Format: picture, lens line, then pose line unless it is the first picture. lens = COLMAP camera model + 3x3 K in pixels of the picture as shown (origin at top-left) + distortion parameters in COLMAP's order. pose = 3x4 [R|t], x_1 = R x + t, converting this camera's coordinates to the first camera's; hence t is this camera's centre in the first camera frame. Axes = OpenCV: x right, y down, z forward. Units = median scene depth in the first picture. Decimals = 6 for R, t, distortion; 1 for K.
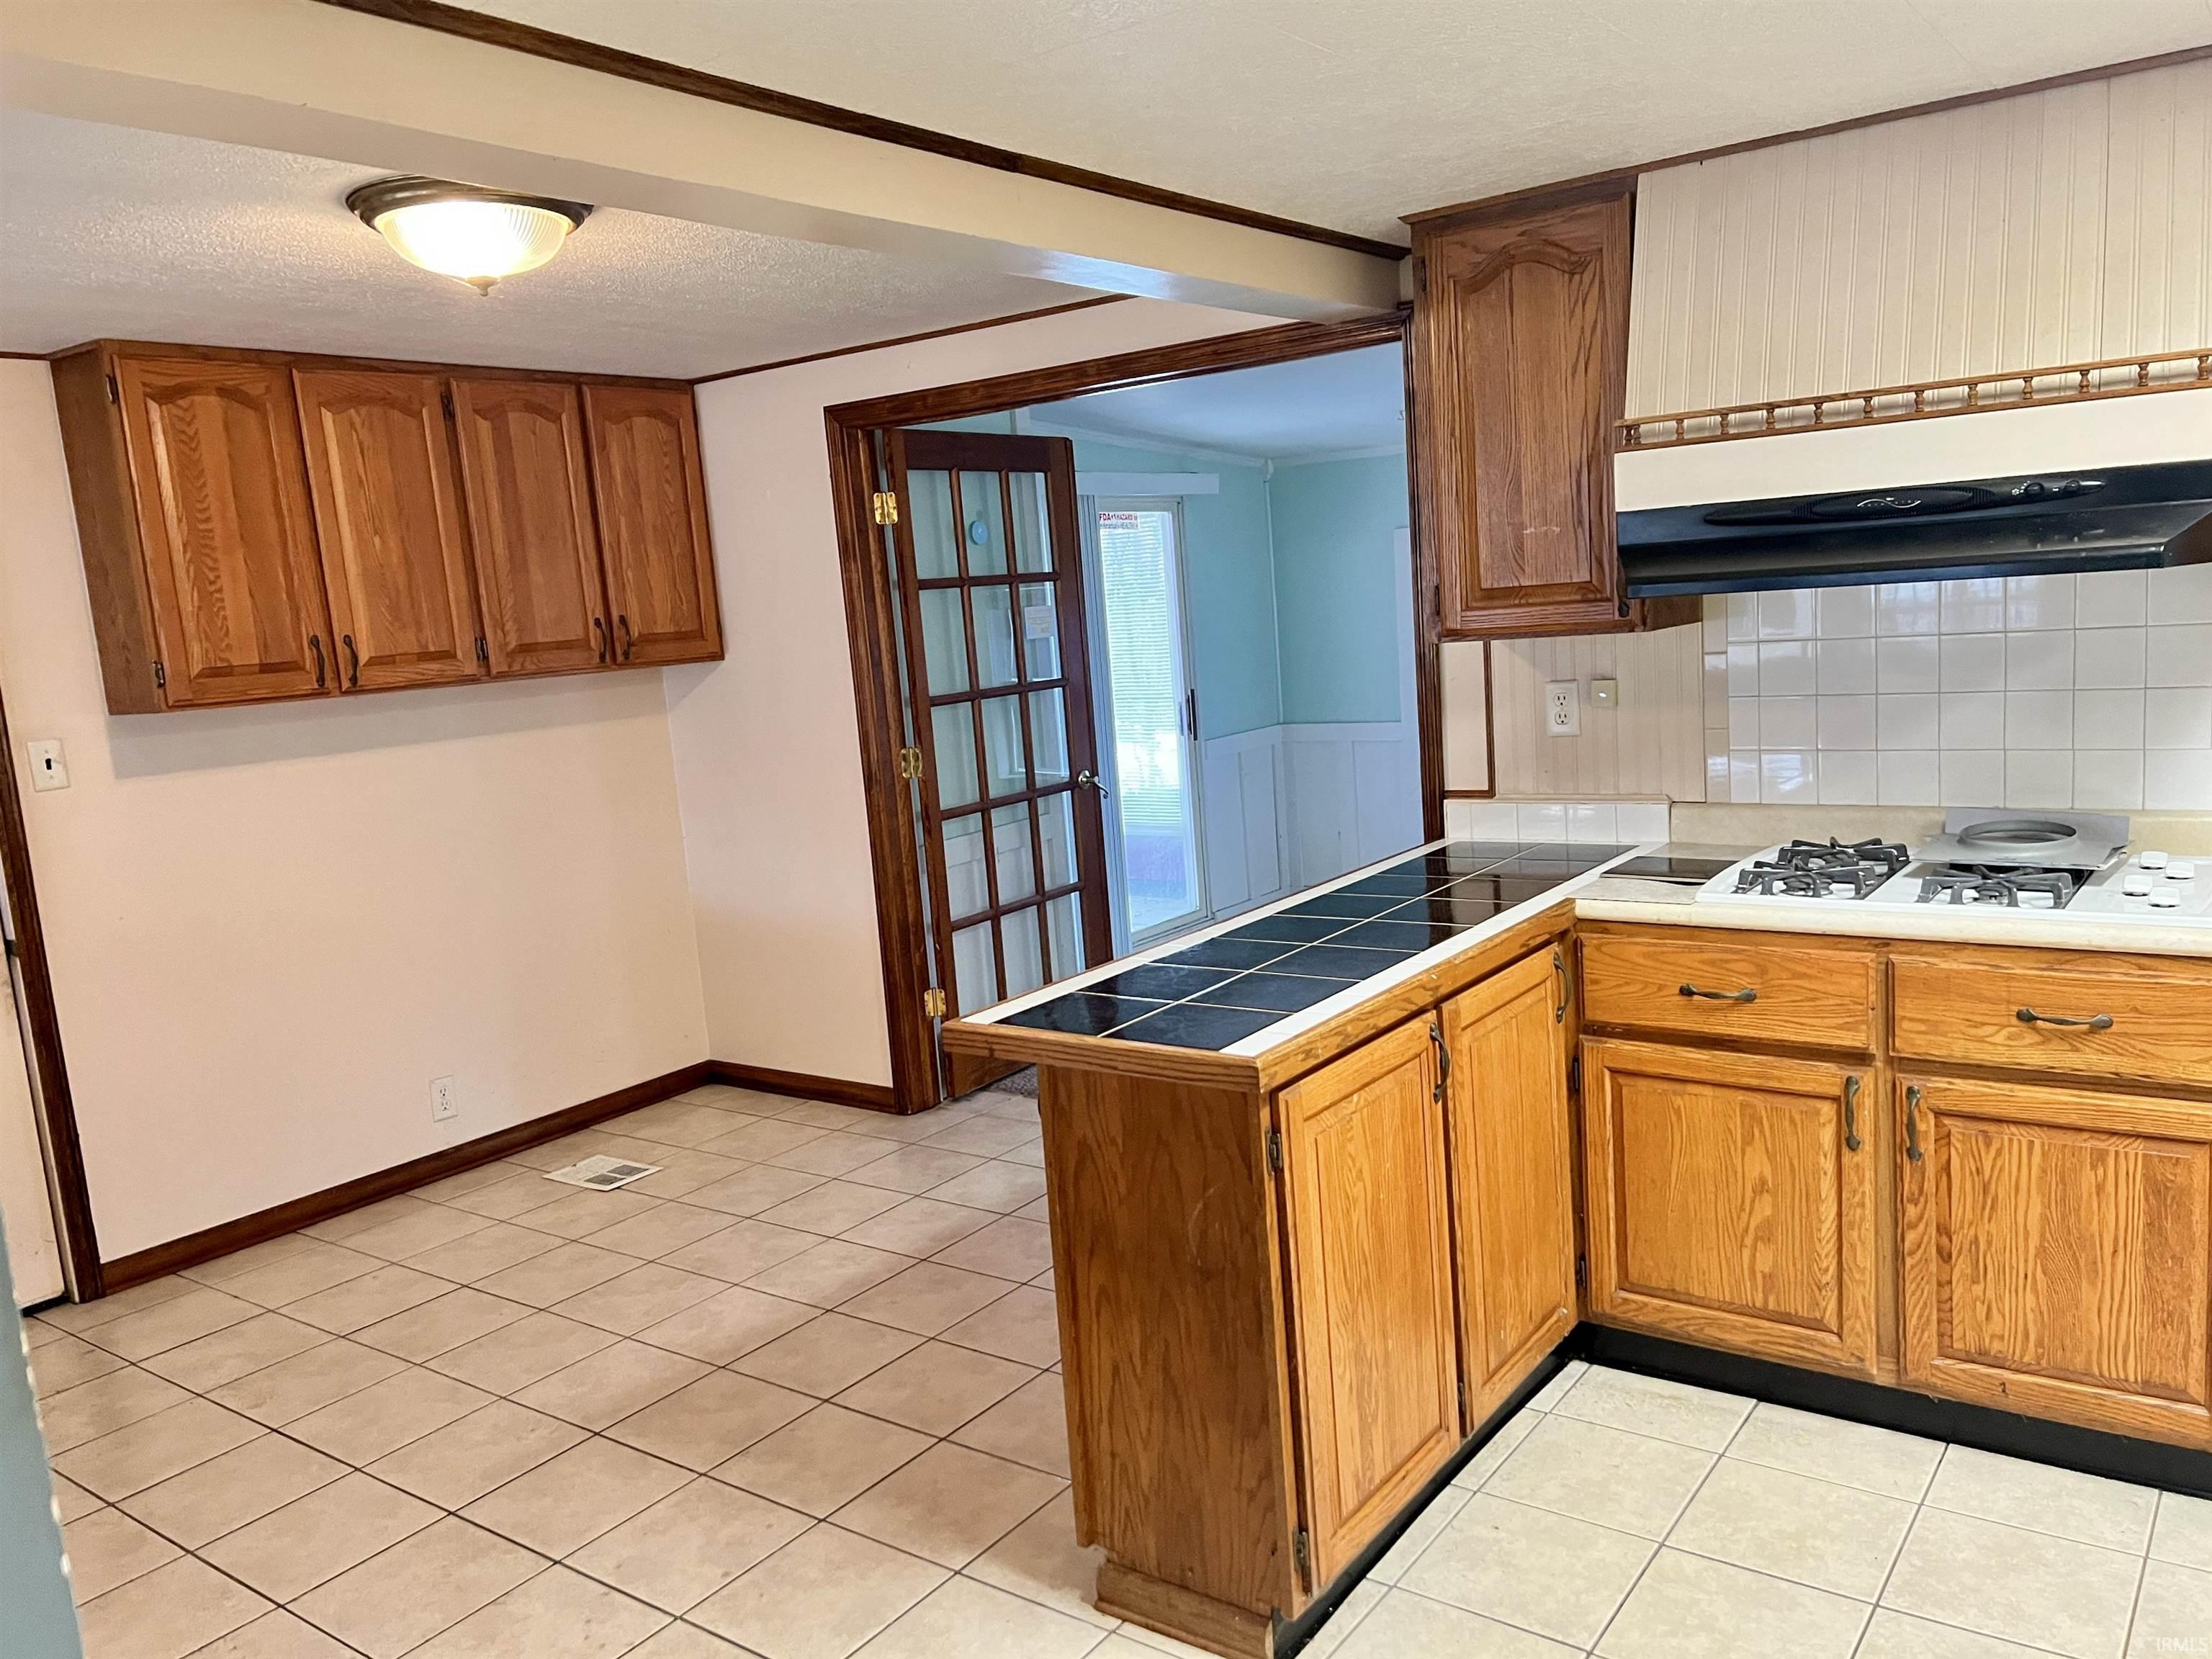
lens RADIAL K [[1661.2, 0, 1110.4], [0, 1661.2, 844.7], [0, 0, 1]] dist [0.058199, -0.068327]
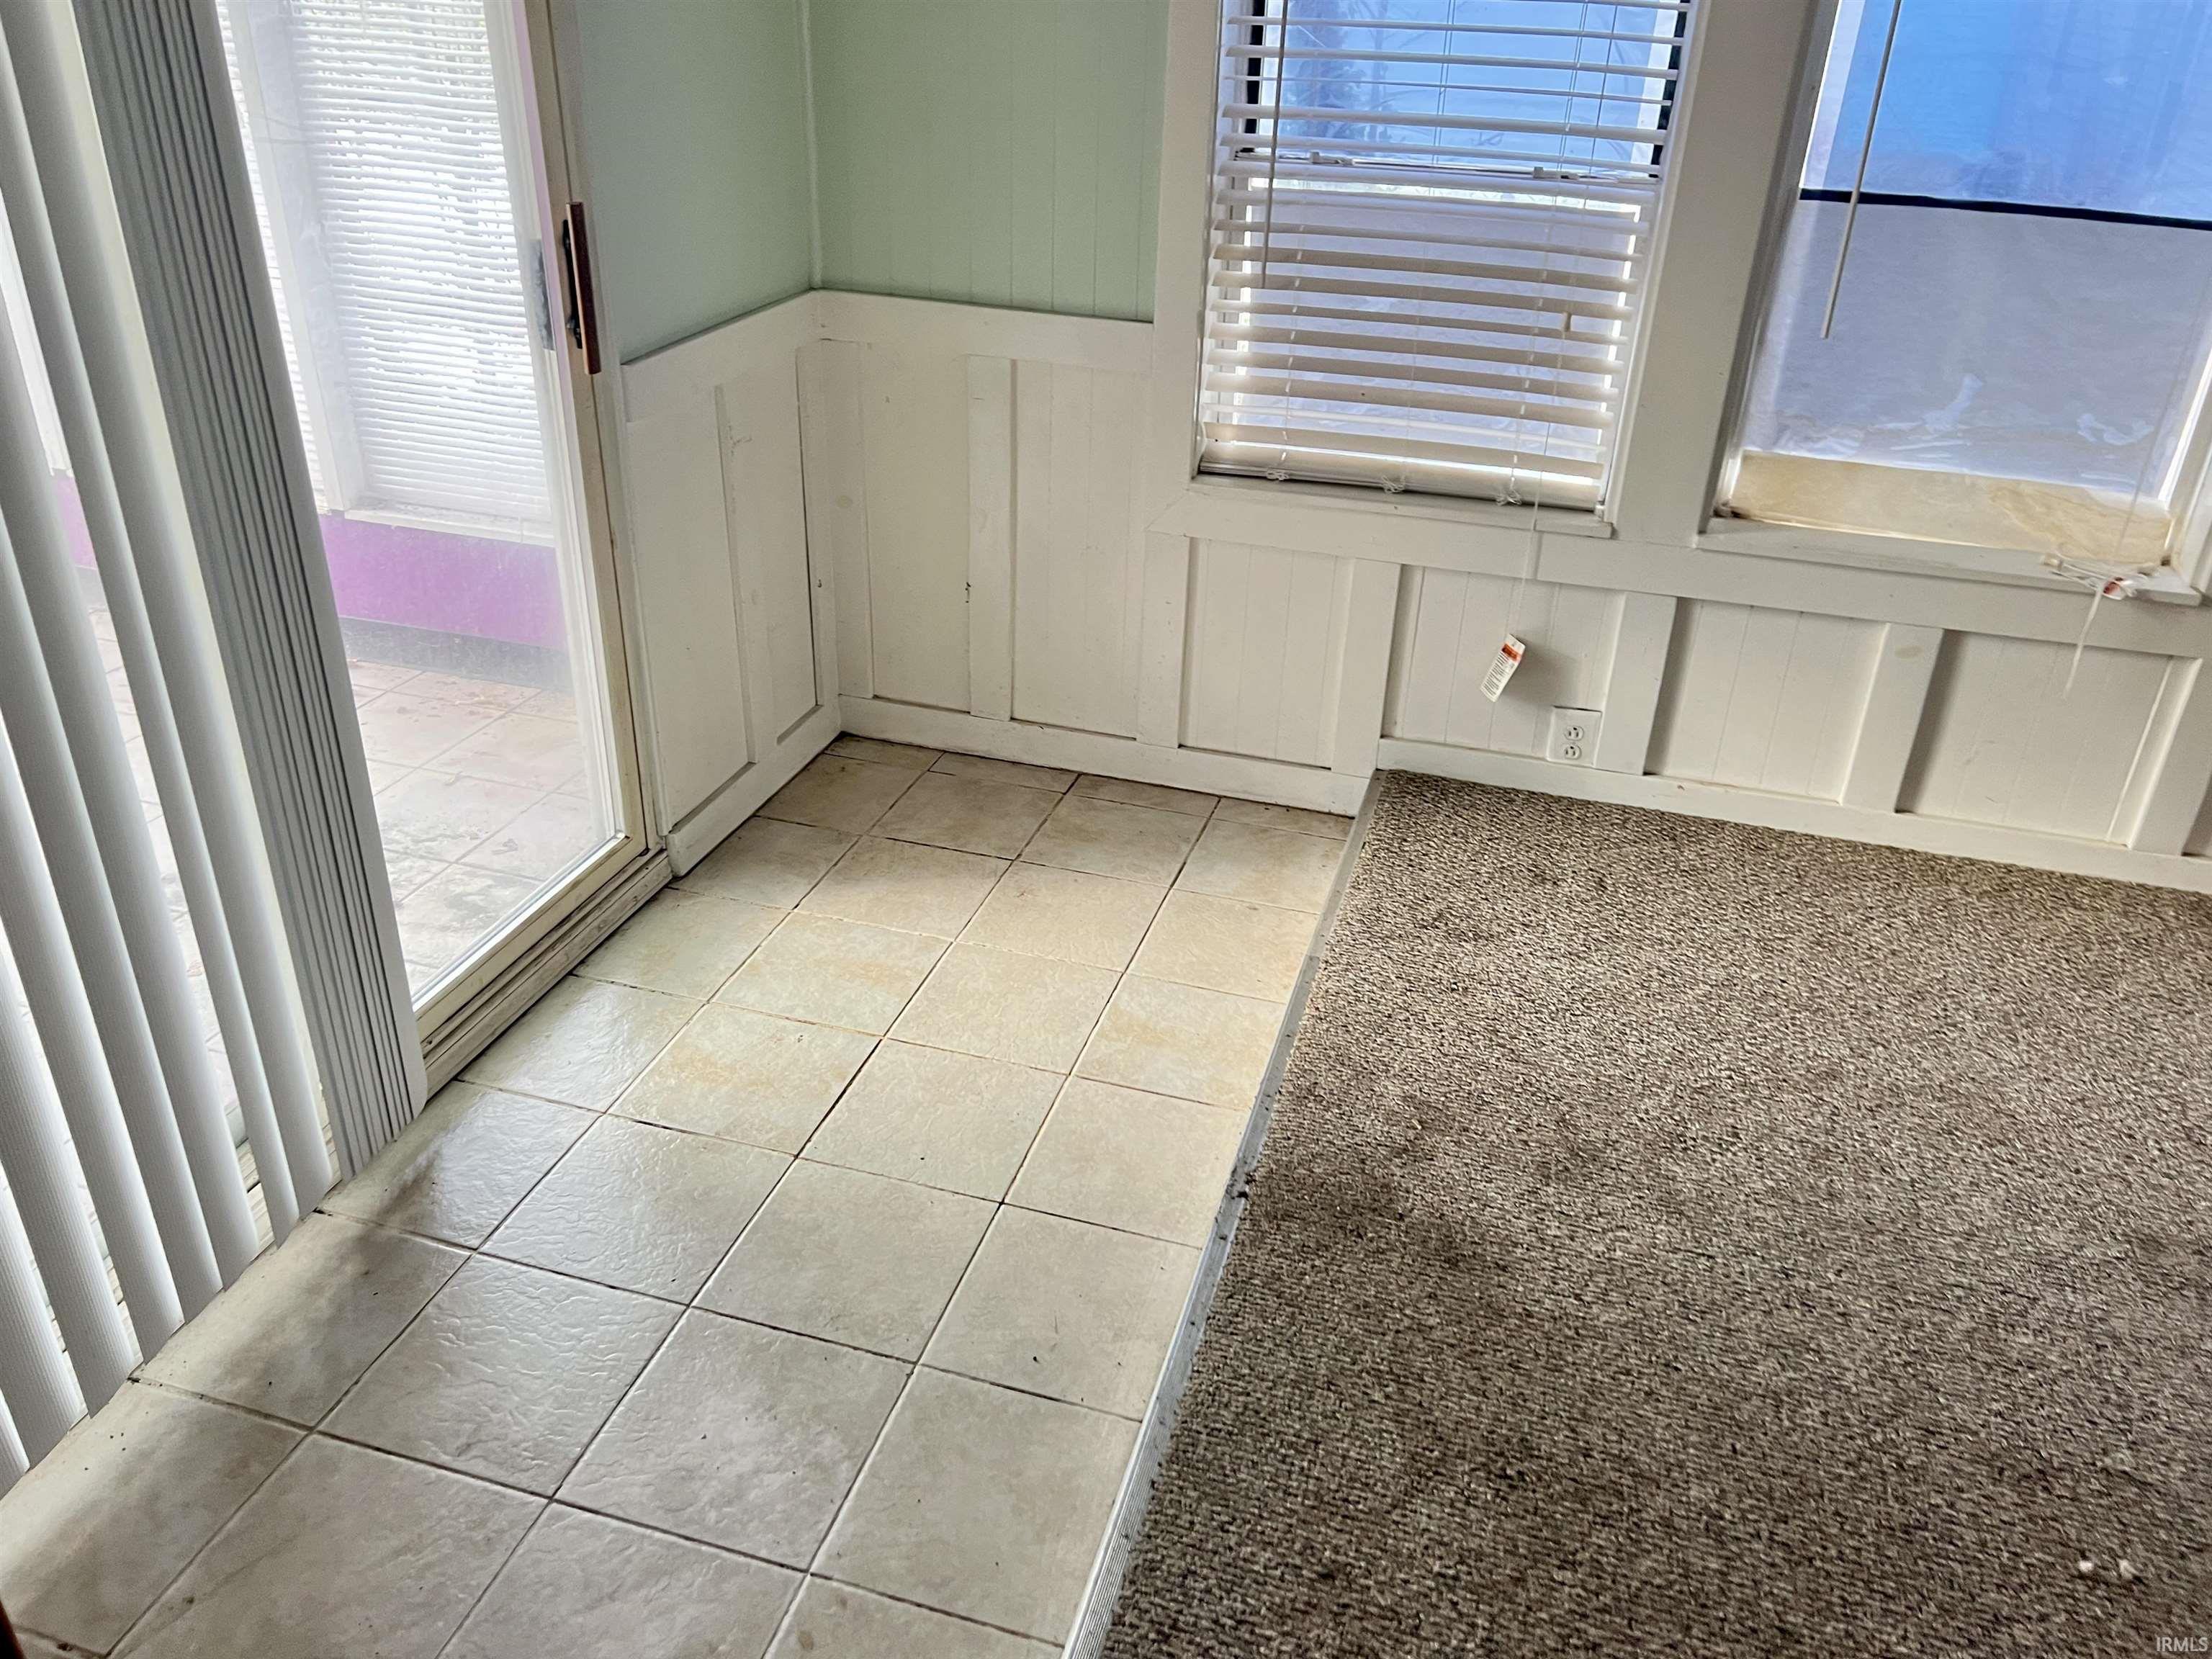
lens RADIAL K [[1661.2, 0, 1102.0], [0, 1661.2, 821.9], [0, 0, 1]] dist [0.058199, -0.068327]
pose [[0.933672, -0.061692, 0.352777, 0.038958], [-0.056194, 0.947613, 0.314440, -0.144004], [-0.353694, -0.313408, 0.881292, 1.078075]]
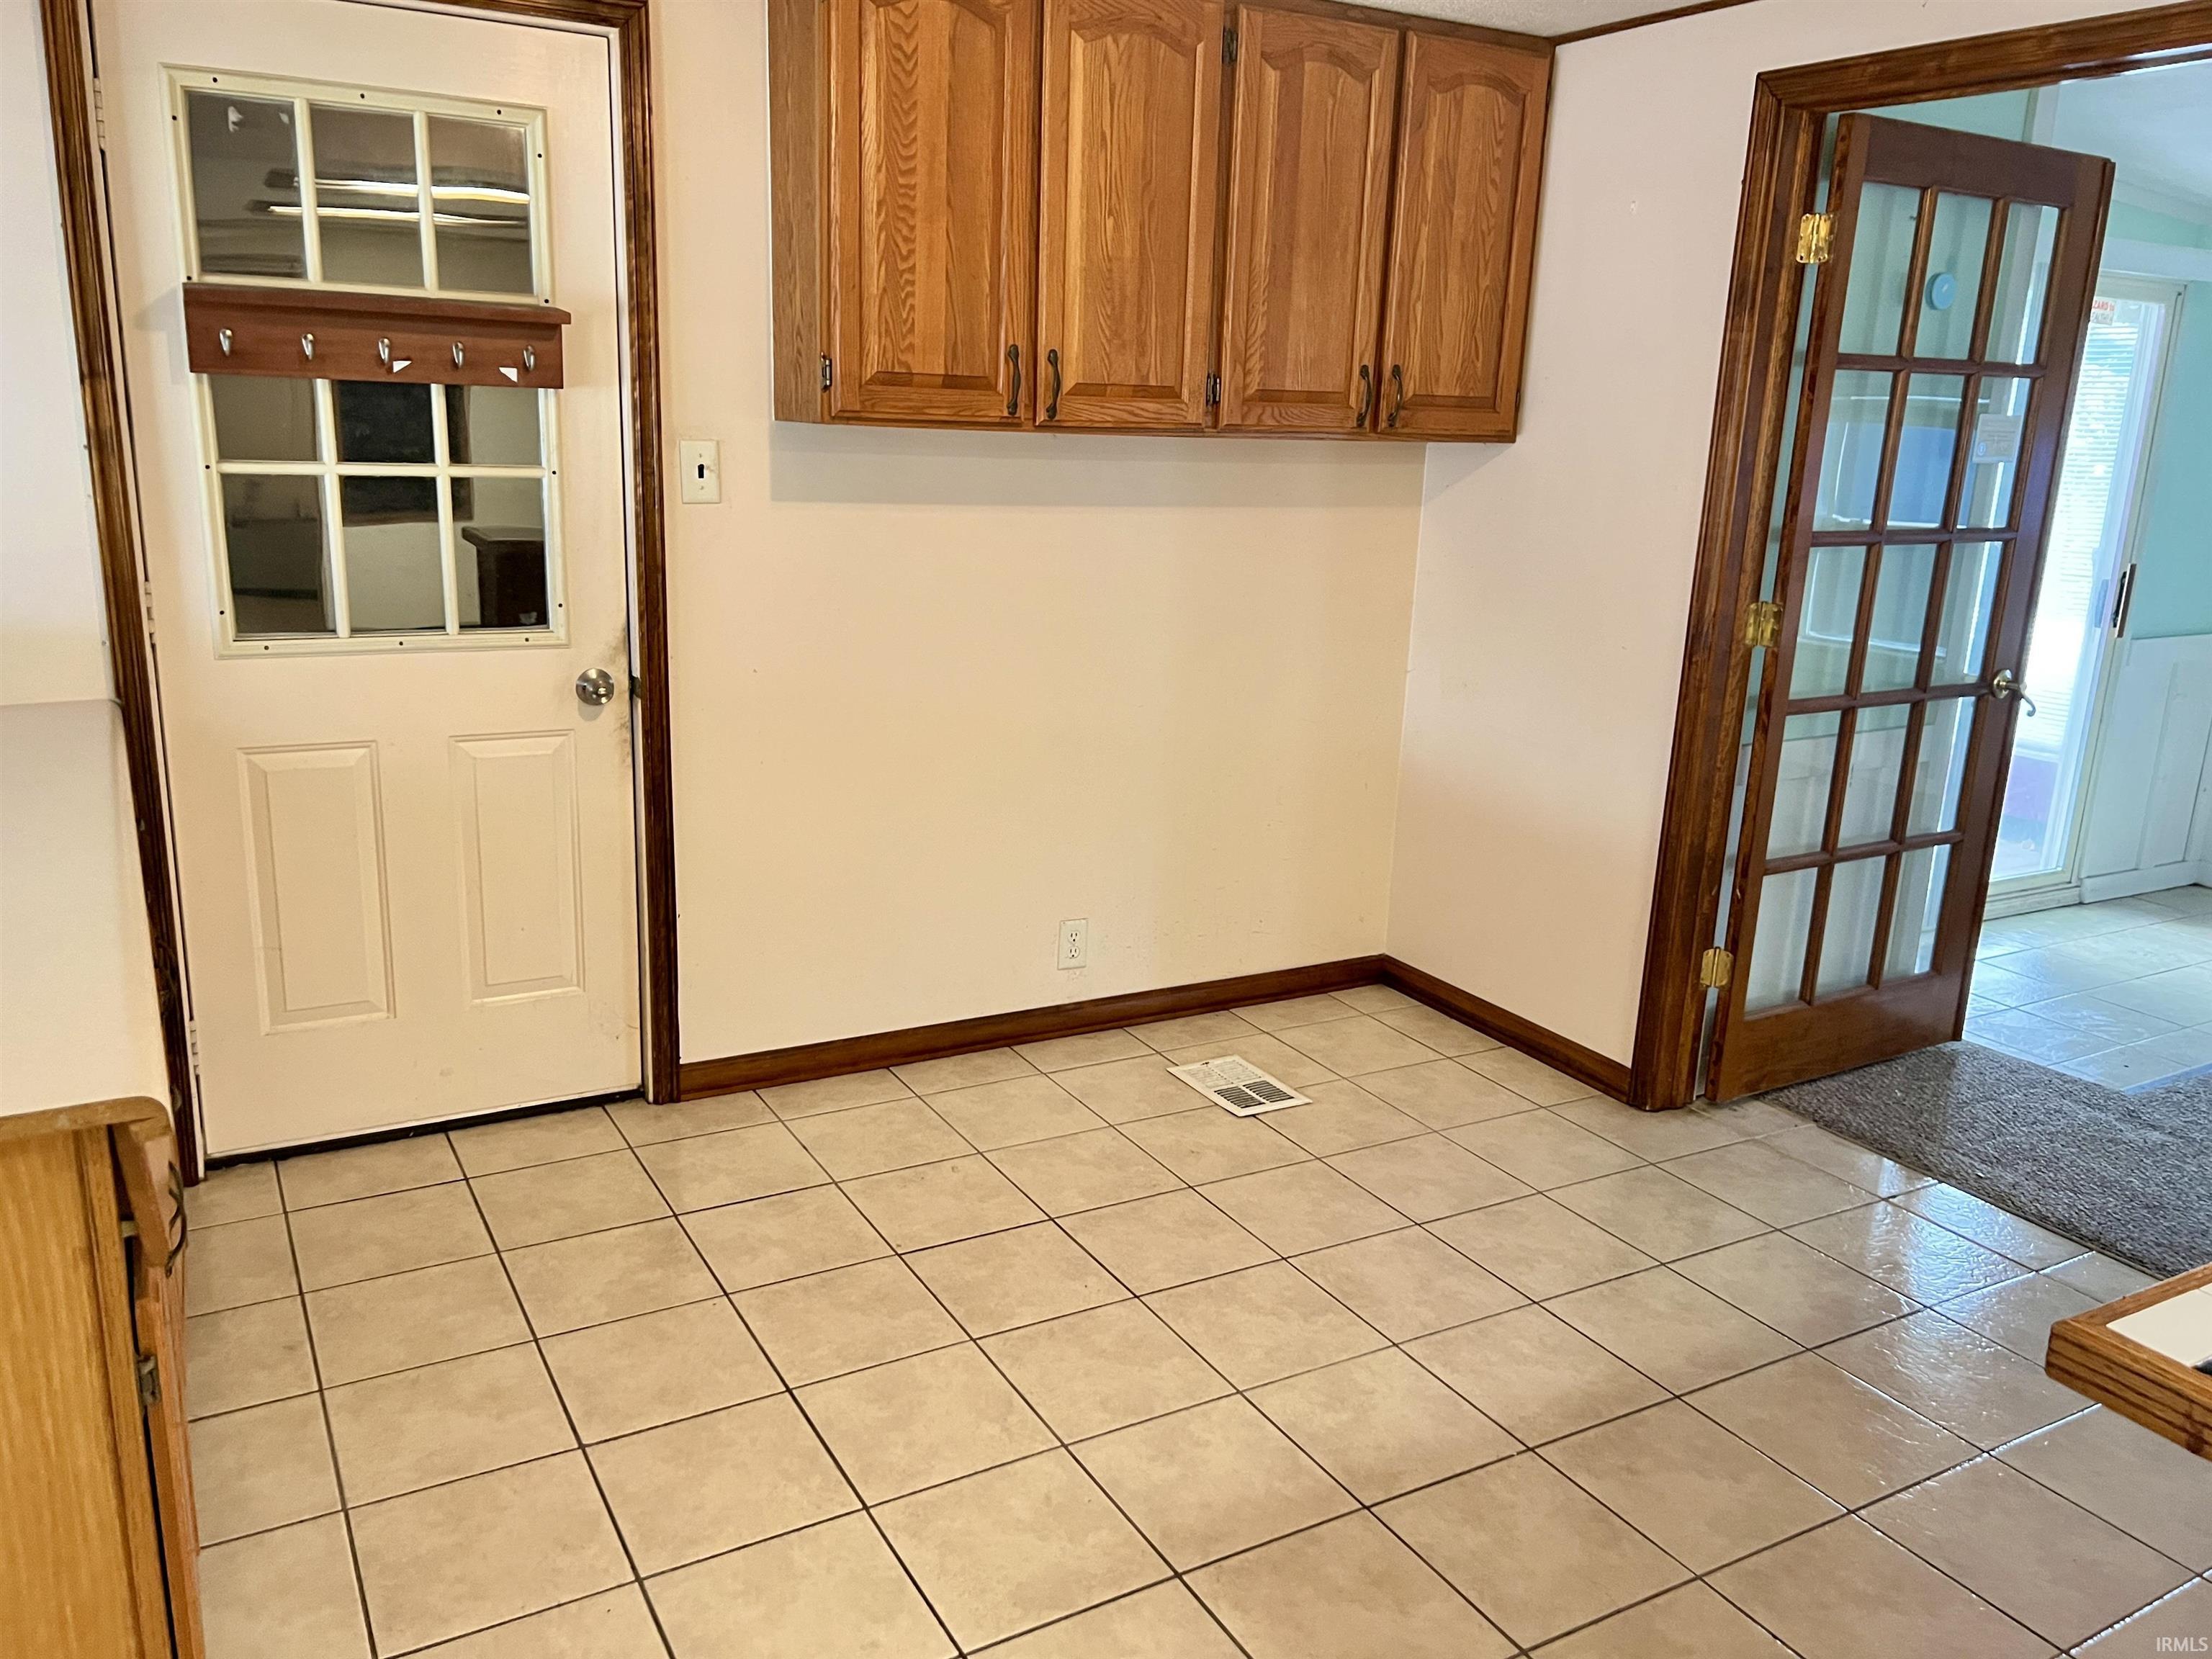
lens RADIAL K [[1661.2, 0, 1083.8], [0, 1661.2, 842.7], [0, 0, 1]] dist [0.058199, -0.068327]
pose [[0.904428, 0.209646, -0.371563, -0.104092], [-0.164311, 0.974918, 0.150125, -0.020903], [0.393716, -0.074725, 0.916190, 0.267616]]
